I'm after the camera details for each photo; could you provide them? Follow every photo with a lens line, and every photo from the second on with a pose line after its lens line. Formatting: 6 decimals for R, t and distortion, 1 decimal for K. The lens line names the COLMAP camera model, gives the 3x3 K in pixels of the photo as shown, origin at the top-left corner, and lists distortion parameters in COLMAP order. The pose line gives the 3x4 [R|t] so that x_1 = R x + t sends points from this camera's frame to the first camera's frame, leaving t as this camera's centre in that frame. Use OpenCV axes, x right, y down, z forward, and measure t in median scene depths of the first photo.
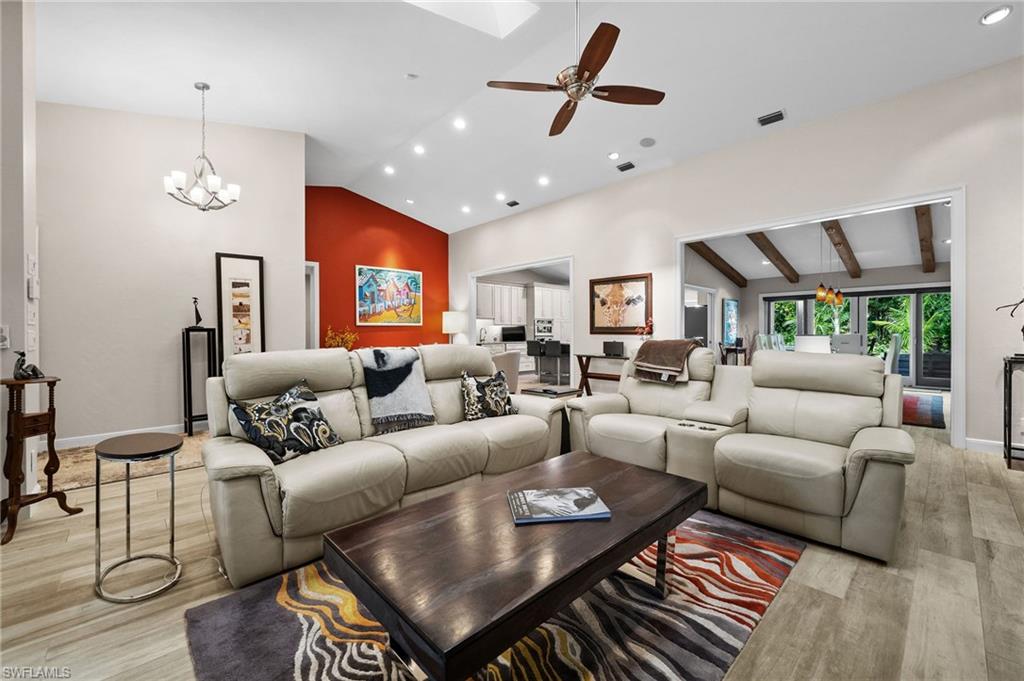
lens RADIAL K [[406.8, 0, 512.0], [0, 406.8, 340.5], [0, 0, 1]] dist [-0.003031, -0.000203]
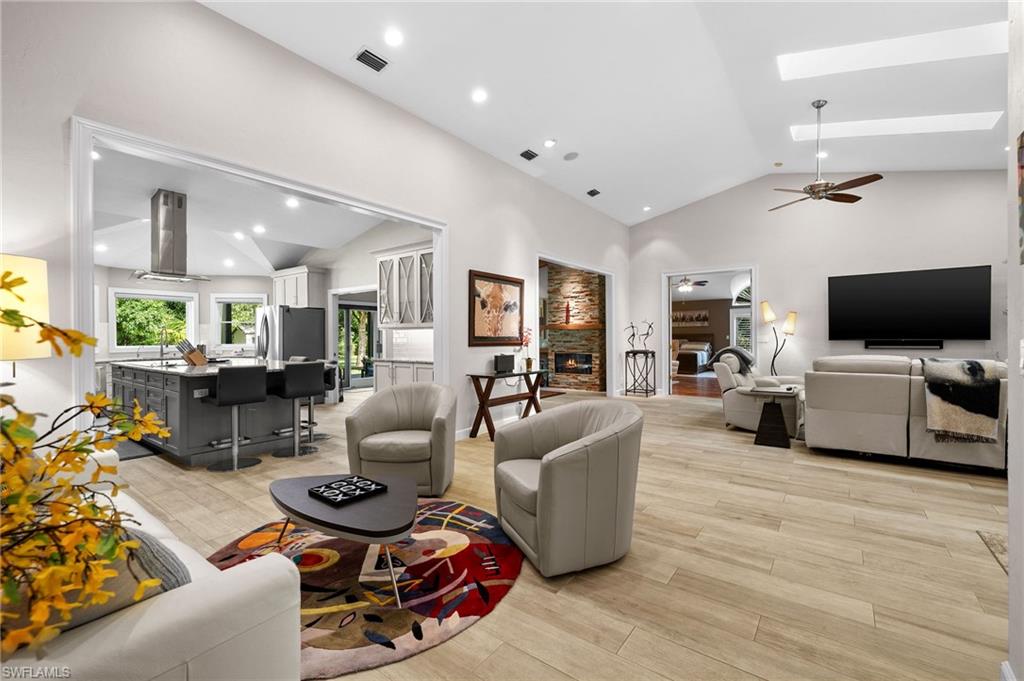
lens RADIAL K [[440.4, 0, 512.0], [0, 440.4, 340.5], [0, 0, 1]] dist [-0.000397, -0.000234]
pose [[-0.172967, -0.000490, 0.984928, -0.604749], [0.024890, 0.999678, 0.004869, -0.029939], [-0.984613, 0.025357, -0.172899, 1.122671]]
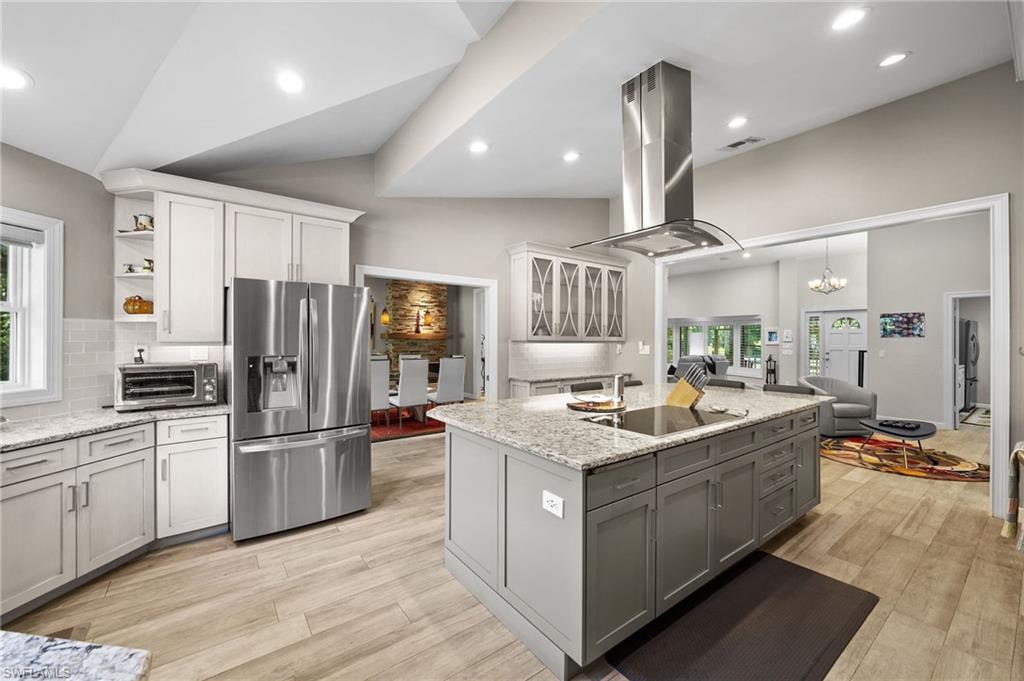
lens RADIAL K [[414.8, 0, 512.0], [0, 414.8, 340.5], [0, 0, 1]] dist [-0.000683, 0.000246]
pose [[-0.995743, 0.000917, 0.092165, 0.406112], [0.002898, 0.999768, 0.021364, -0.078972], [-0.092124, 0.021540, -0.995515, 1.999814]]
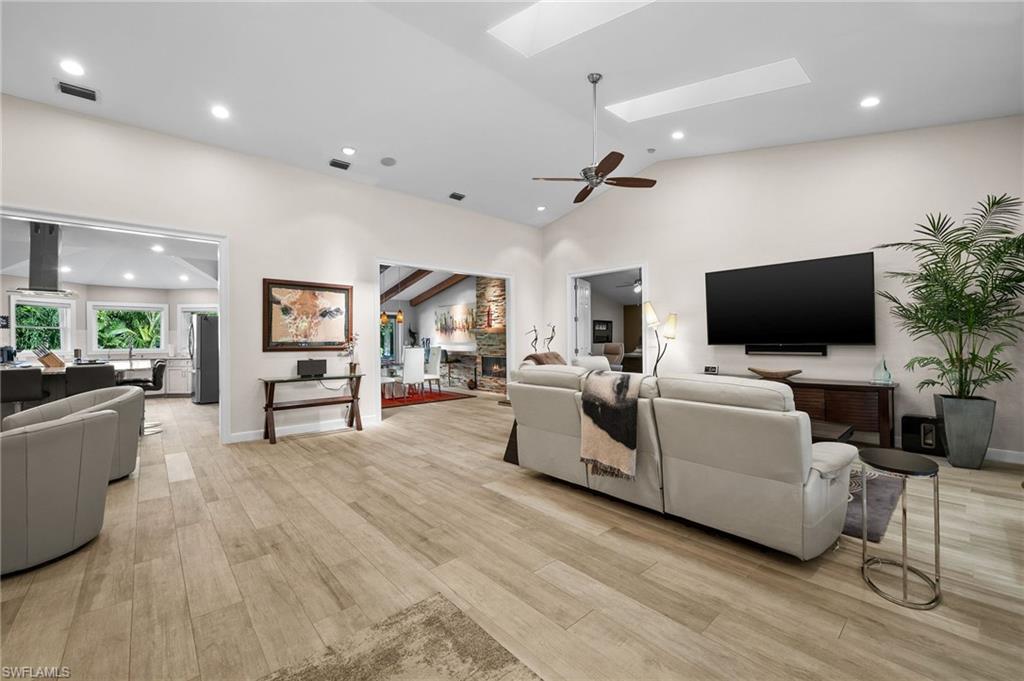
lens RADIAL K [[414.8, 0, 512.0], [0, 414.8, 340.5], [0, 0, 1]] dist [-0.000683, 0.000246]
pose [[0.027717, 0.002756, 0.999612, -0.580453], [0.025460, 0.999670, -0.003462, -0.023356], [-0.999292, 0.025546, 0.027637, 0.559608]]
